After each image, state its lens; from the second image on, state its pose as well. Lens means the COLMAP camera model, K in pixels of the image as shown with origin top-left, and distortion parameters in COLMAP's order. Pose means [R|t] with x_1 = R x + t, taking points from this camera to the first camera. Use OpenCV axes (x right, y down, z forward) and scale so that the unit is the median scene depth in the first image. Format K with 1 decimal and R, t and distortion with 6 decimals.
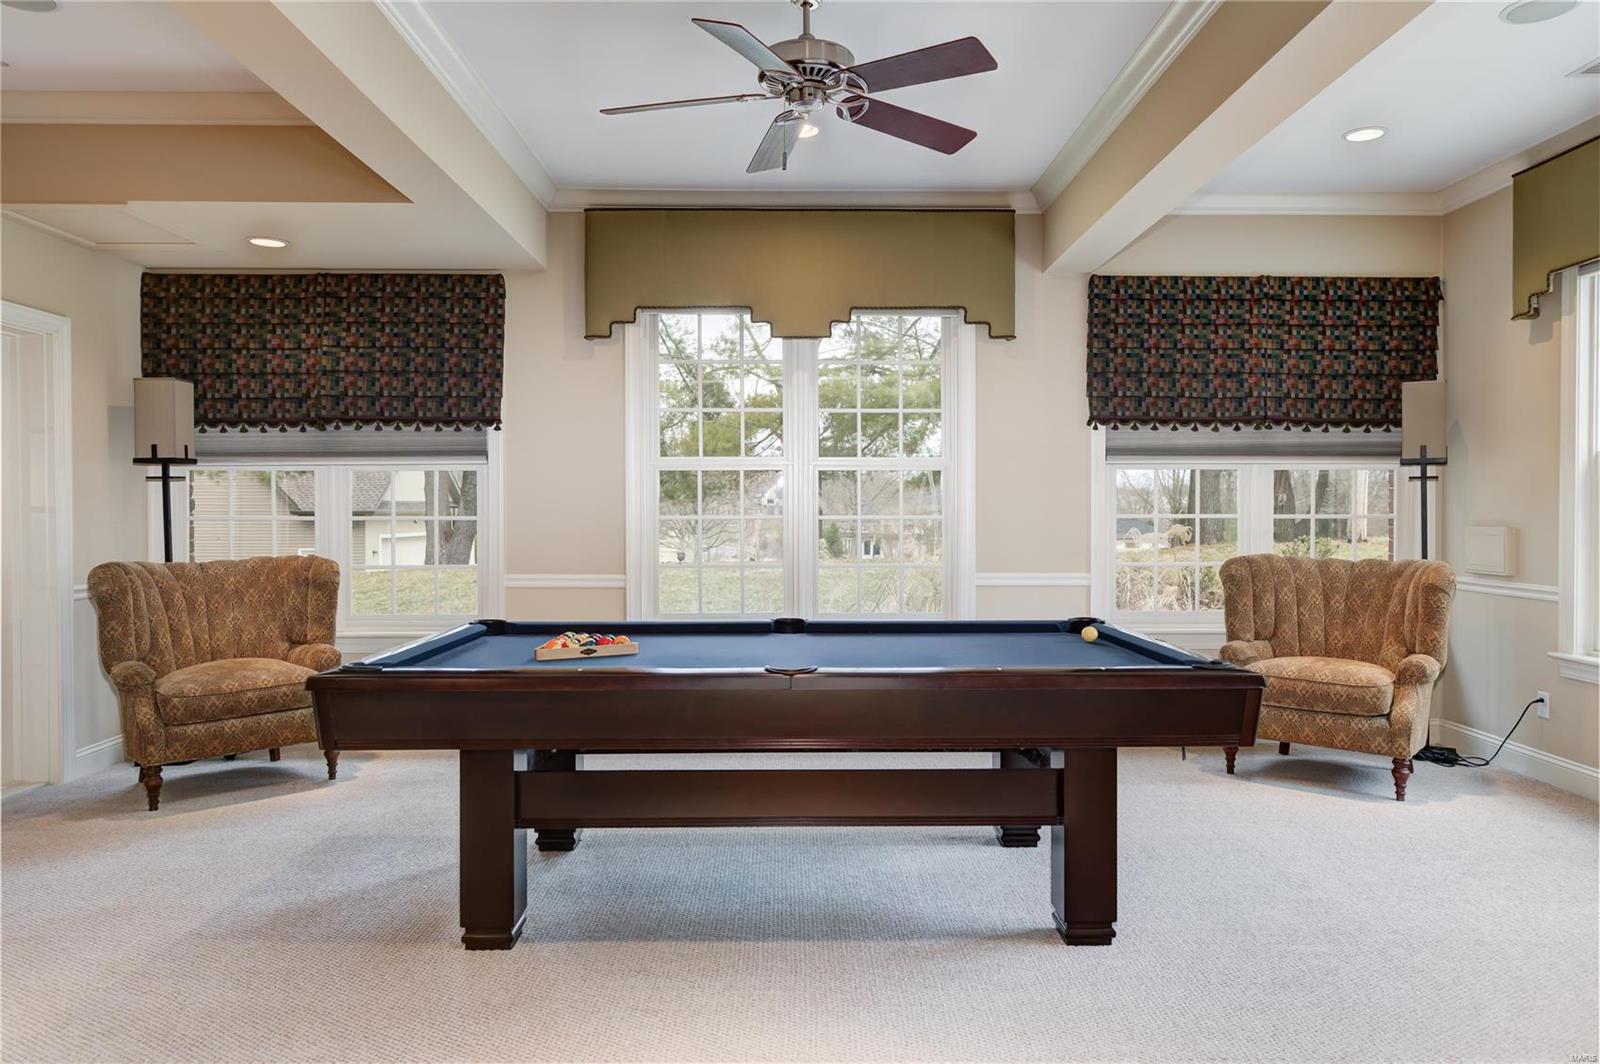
lens RADIAL K [[1053.7, 0, 803.0], [0, 1053.7, 521.9], [0, 0, 1]] dist [0.007967, 0.000583]
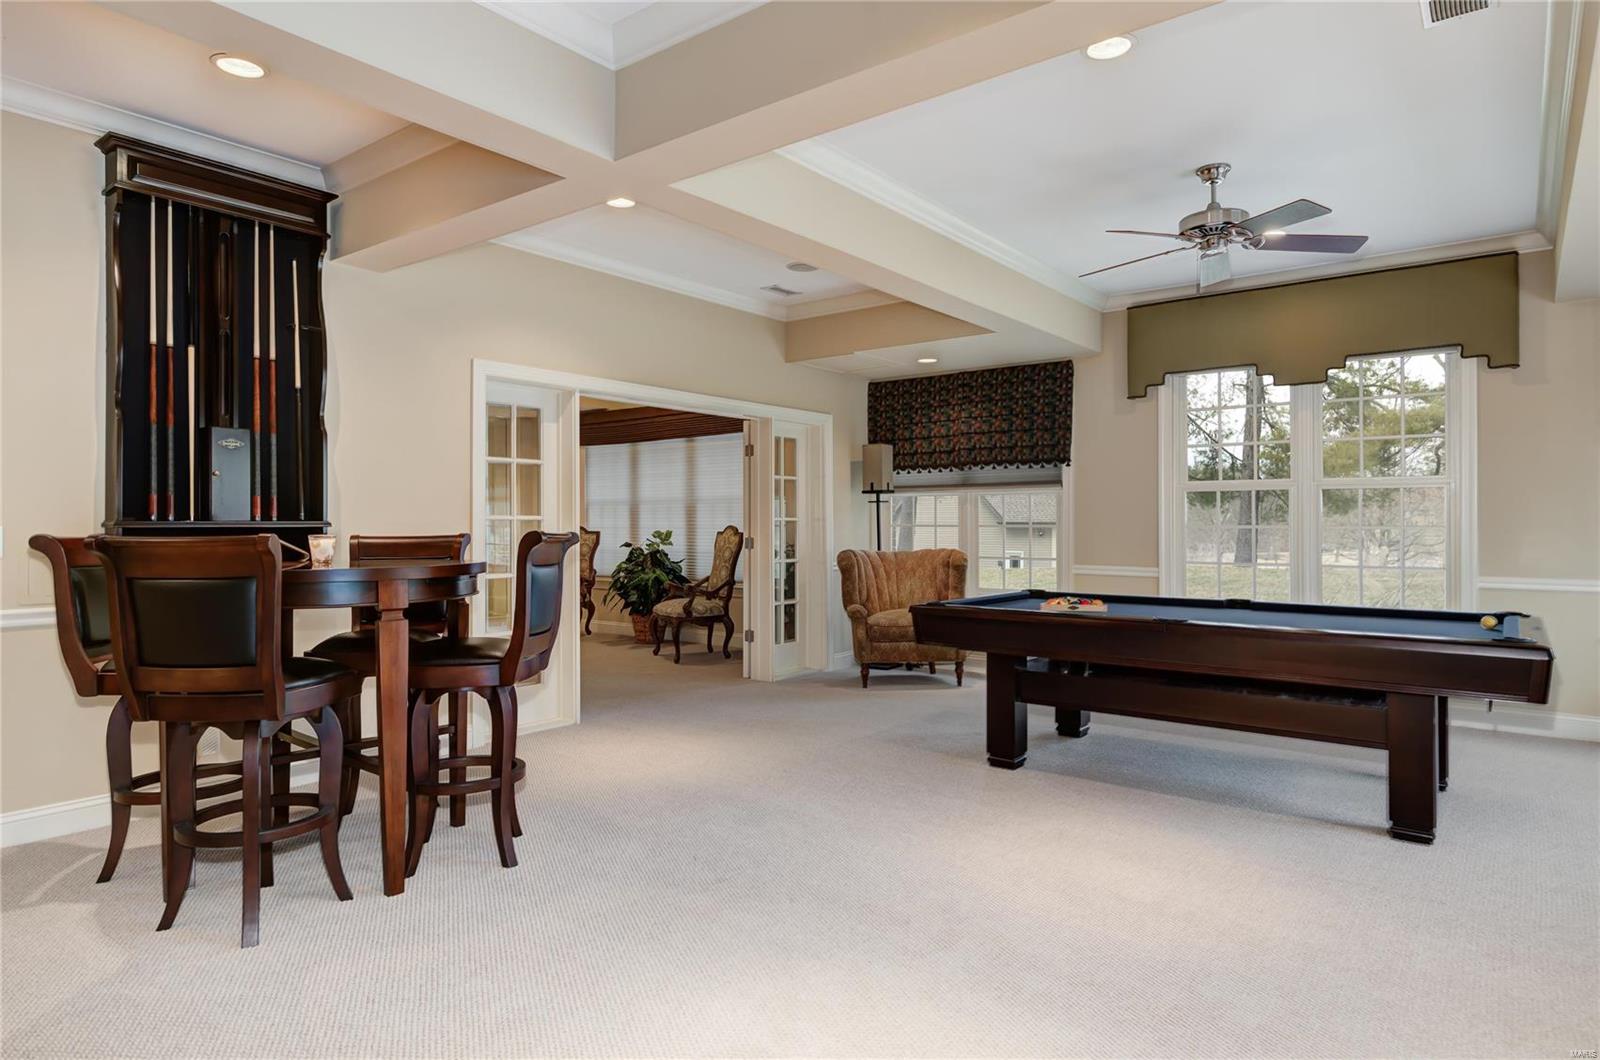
lens RADIAL K [[902.0, 0, 785.0], [0, 902.0, 524.6], [0, 0, 1]] dist [0.000523, -0.000637]
pose [[0.770640, 0.003511, -0.637261, 0.210153], [-0.008719, 0.999949, -0.005035, 0.003956], [0.637211, 0.009437, 0.770632, -0.220448]]
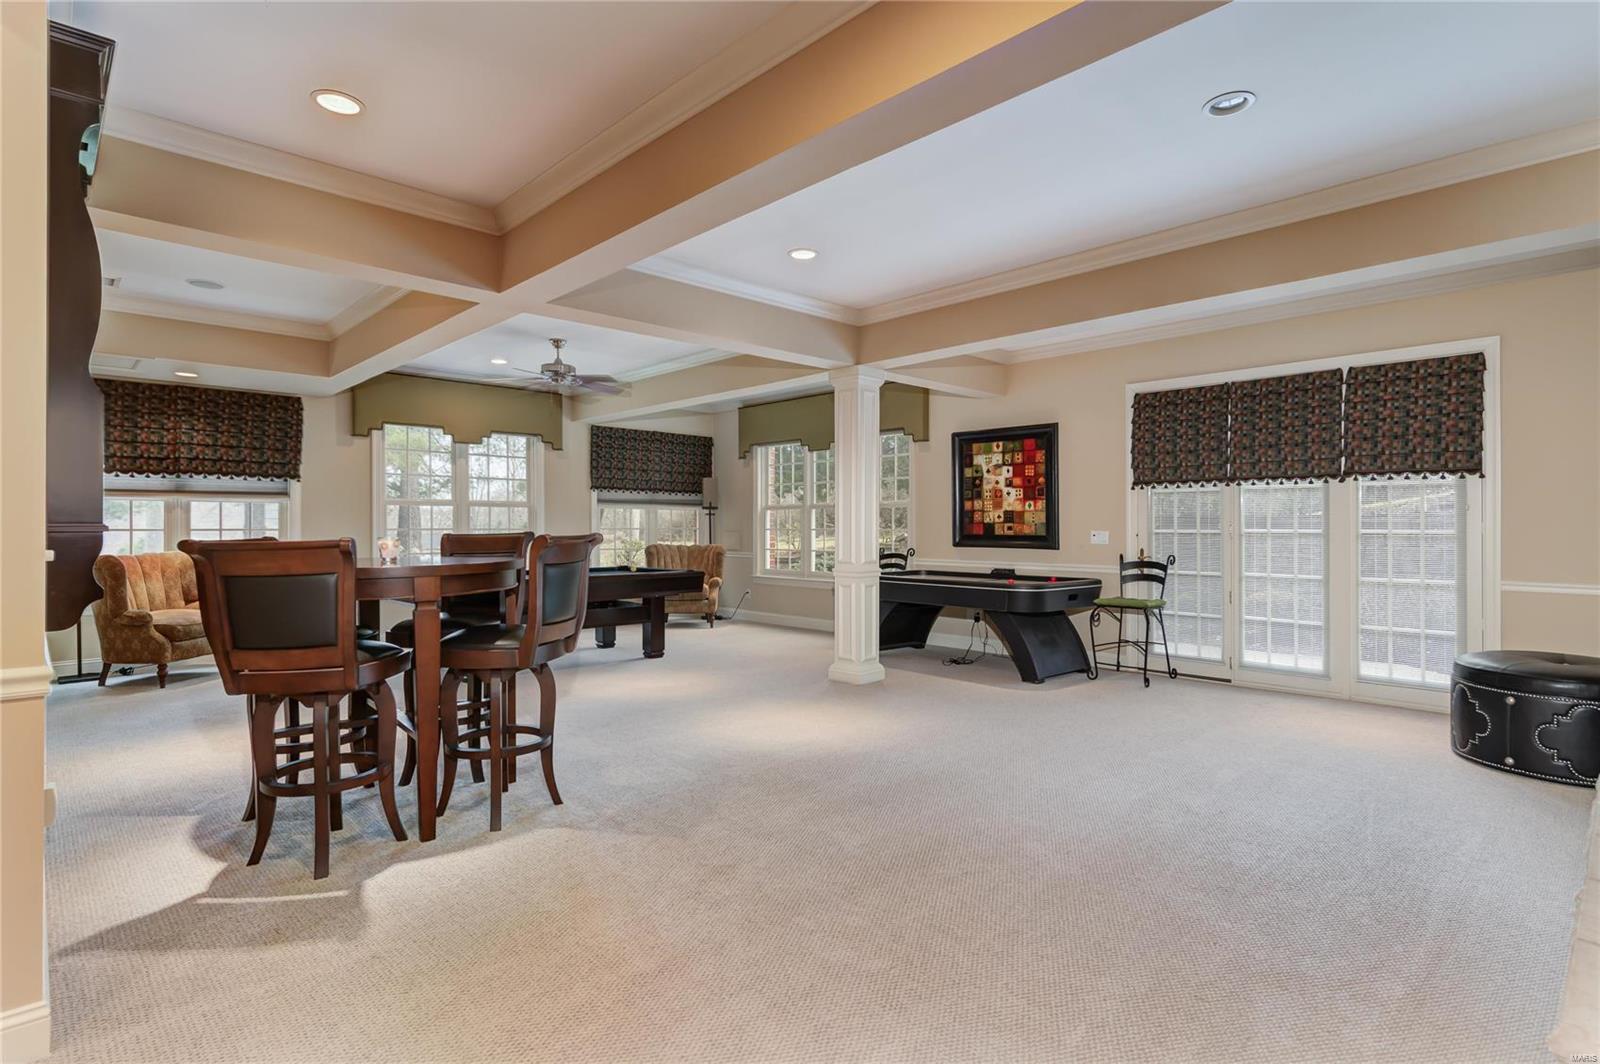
lens RADIAL K [[823.7, 0, 800.9], [0, 823.7, 531.3], [0, 0, 1]] dist [-0.000309, -0.000979]
pose [[0.735325, -0.002172, 0.677711, -0.628532], [0.008786, 0.999941, -0.006328, 0.016261], [-0.677657, 0.010607, 0.735301, -0.655970]]
